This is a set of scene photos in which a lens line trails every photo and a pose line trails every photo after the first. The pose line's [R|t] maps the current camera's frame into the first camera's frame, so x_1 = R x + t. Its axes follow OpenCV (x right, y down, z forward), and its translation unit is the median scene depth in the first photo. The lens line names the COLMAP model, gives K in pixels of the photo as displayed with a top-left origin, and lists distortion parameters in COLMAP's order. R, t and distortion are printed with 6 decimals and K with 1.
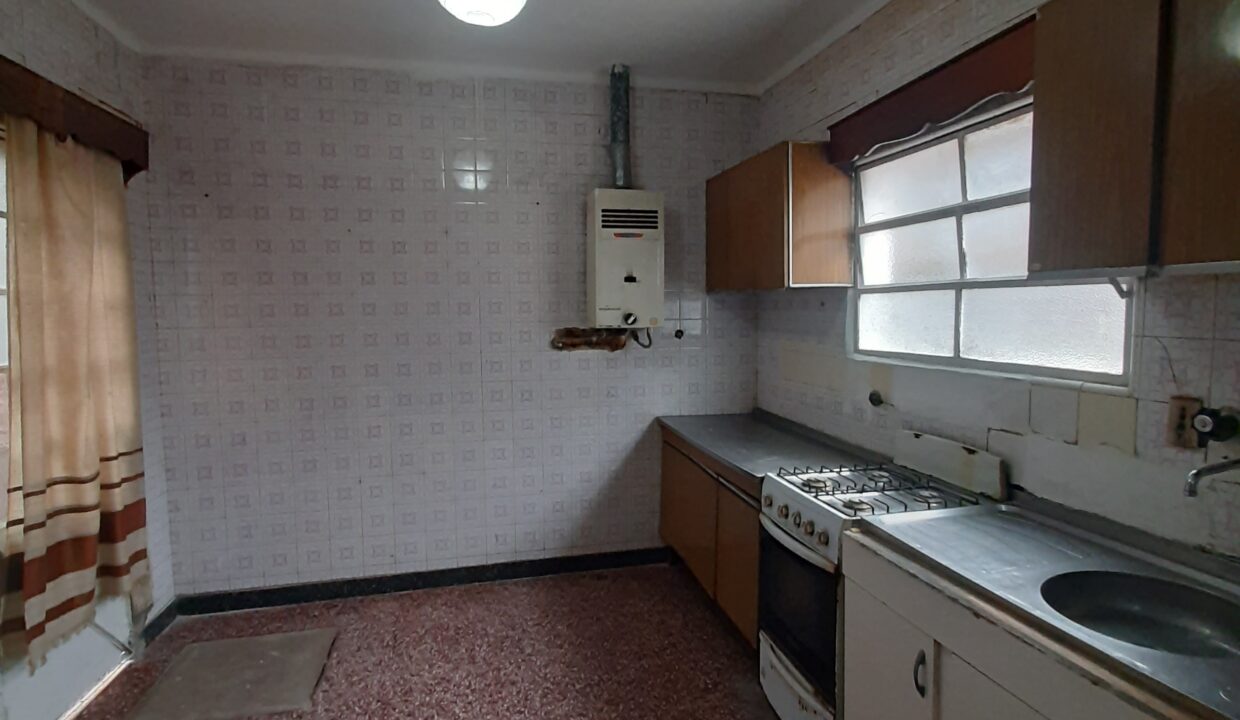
lens RADIAL K [[657.9, 0, 620.0], [0, 657.9, 360.0], [0, 0, 1]] dist [-0.000330, 0.000310]
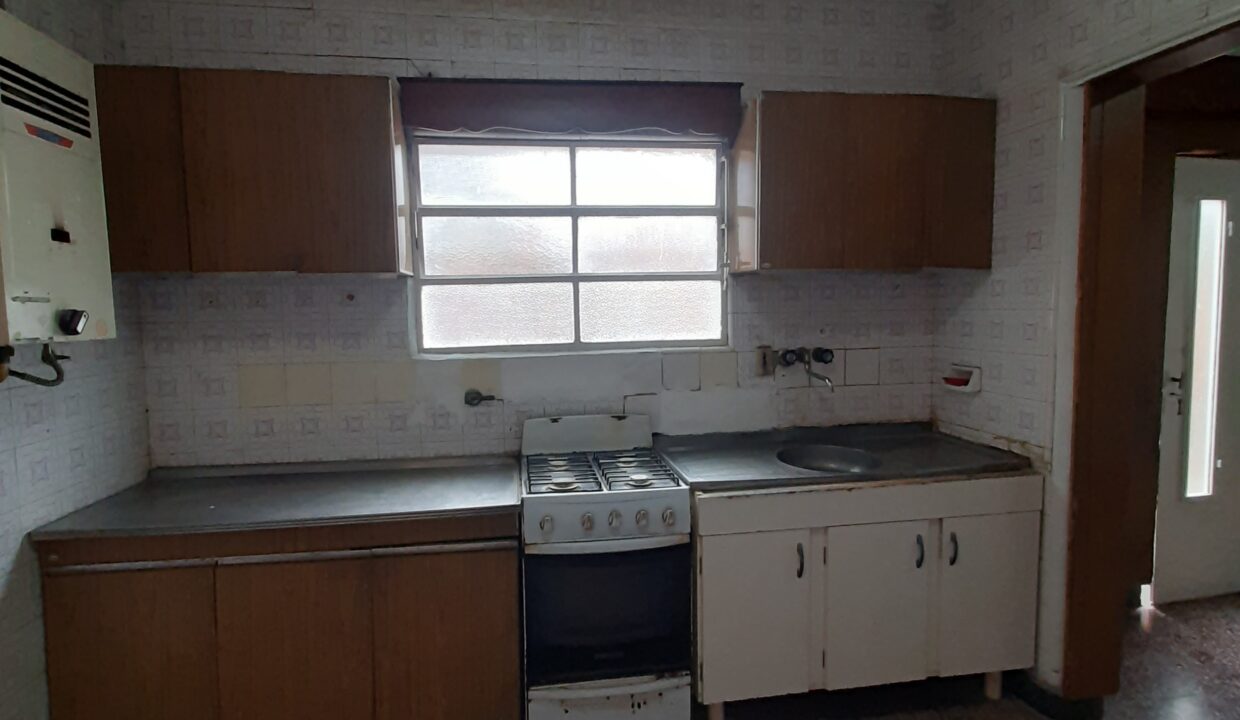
lens RADIAL K [[657.9, 0, 620.0], [0, 657.9, 360.0], [0, 0, 1]] dist [-0.000330, 0.000310]
pose [[0.065565, -0.069647, 0.995415, -0.618424], [0.100509, 0.992949, 0.062854, -0.038295], [-0.992773, 0.095927, 0.072103, 0.865569]]
